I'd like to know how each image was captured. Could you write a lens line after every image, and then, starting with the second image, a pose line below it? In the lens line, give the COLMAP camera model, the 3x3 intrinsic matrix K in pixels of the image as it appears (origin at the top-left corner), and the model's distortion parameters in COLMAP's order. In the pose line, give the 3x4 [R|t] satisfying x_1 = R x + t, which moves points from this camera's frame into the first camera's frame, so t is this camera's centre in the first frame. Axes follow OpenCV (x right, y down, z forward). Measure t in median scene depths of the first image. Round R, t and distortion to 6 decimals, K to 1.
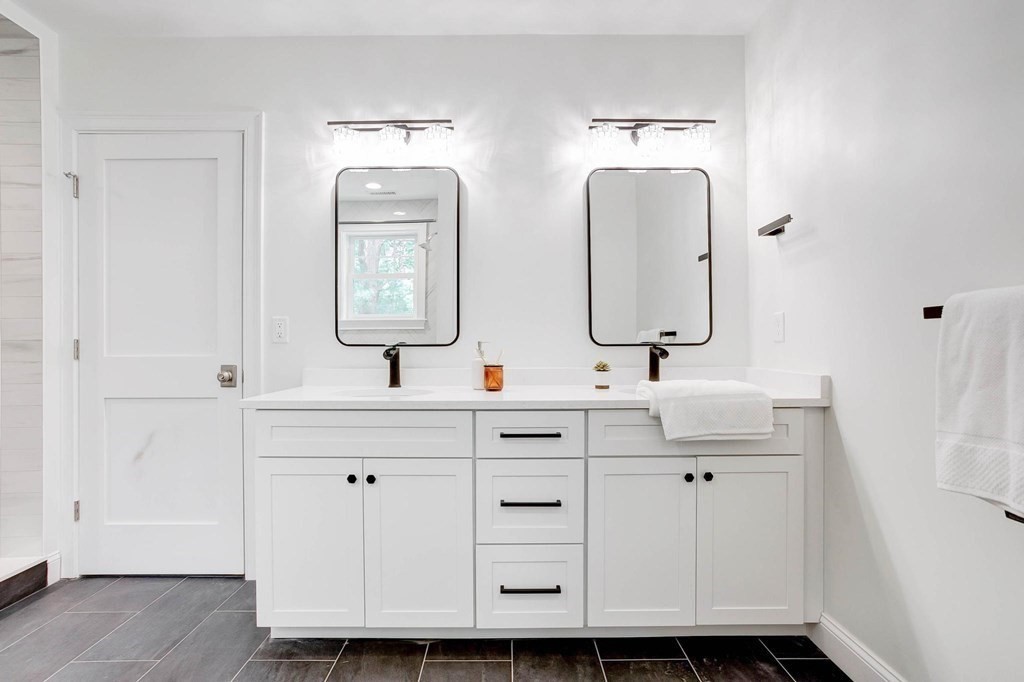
lens RADIAL K [[492.2, 0, 512.0], [0, 492.2, 341.0], [0, 0, 1]] dist [-0.061957, 0.034994]
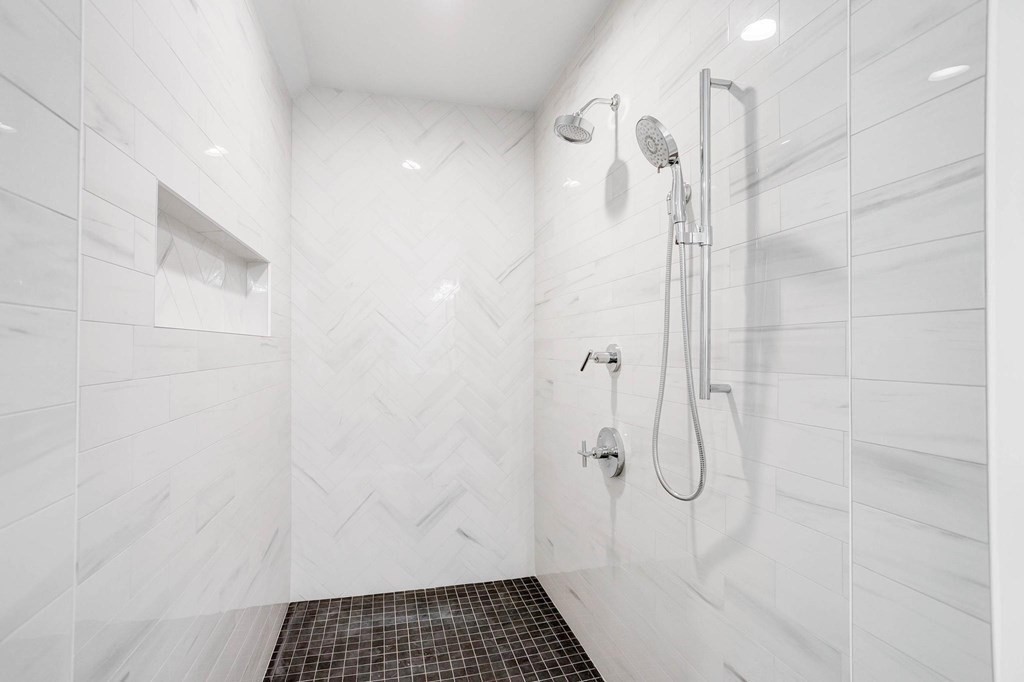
lens RADIAL K [[492.2, 0, 512.0], [0, 492.2, 341.0], [0, 0, 1]] dist [-0.061957, 0.034994]
pose [[0.236170, -0.007081, -0.971686, -0.750473], [0.002589, 0.999974, -0.006658, -0.070635], [0.971708, -0.000943, 0.236183, 0.645091]]
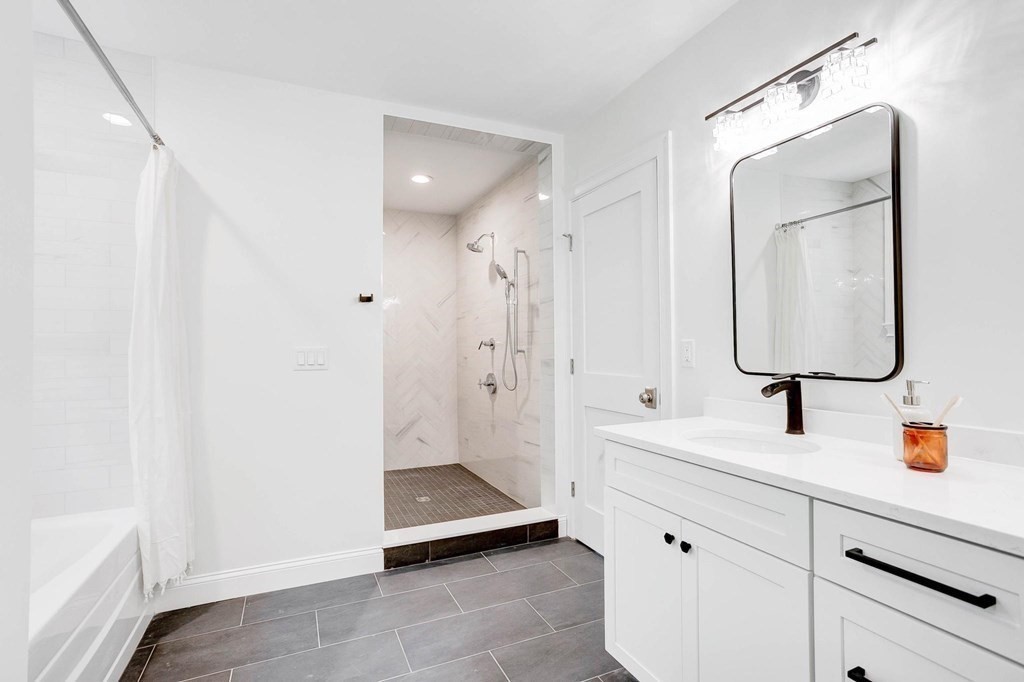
lens RADIAL K [[492.2, 0, 512.0], [0, 492.2, 341.0], [0, 0, 1]] dist [-0.061957, 0.034994]
pose [[0.399377, -0.011058, -0.916720, 0.261515], [0.012835, 0.999897, -0.006469, -0.046094], [0.916697, -0.009183, 0.399478, 0.313074]]
